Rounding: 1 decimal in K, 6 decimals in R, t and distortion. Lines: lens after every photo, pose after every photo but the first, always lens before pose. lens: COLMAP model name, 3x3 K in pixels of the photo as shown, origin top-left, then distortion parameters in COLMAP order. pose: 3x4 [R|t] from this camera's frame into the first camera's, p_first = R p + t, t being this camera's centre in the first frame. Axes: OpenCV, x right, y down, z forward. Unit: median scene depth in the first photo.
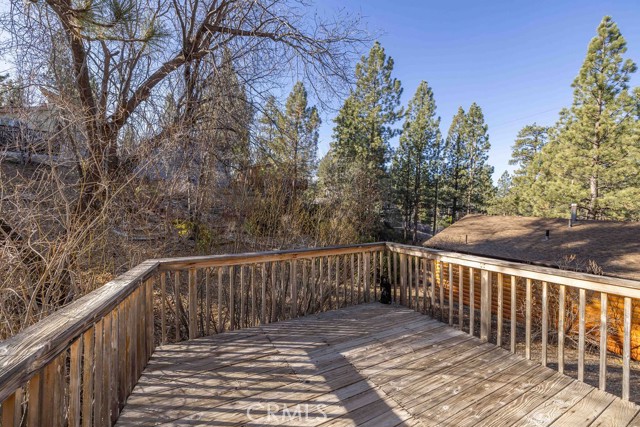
lens RADIAL K [[277.2, 0, 320.9], [0, 277.2, 212.2], [0, 0, 1]] dist [-0.000550, 0.000013]
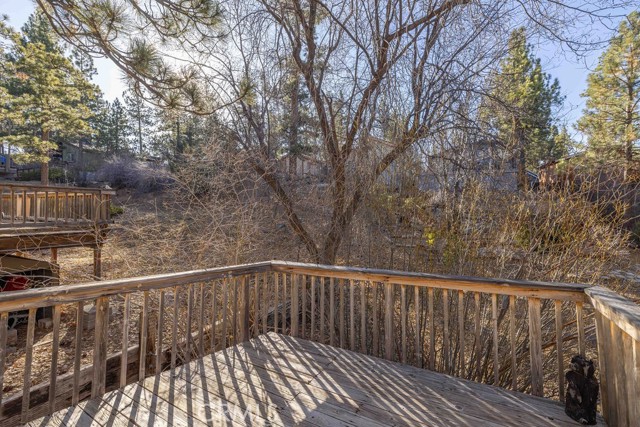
lens RADIAL K [[277.2, 0, 320.9], [0, 277.2, 216.6], [0, 0, 1]] dist [-0.000550, 0.000013]
pose [[0.514517, -0.017150, -0.857309, 0.652659], [0.001525, 0.999817, -0.019085, -0.001719], [0.857479, 0.008513, 0.514448, 0.609446]]
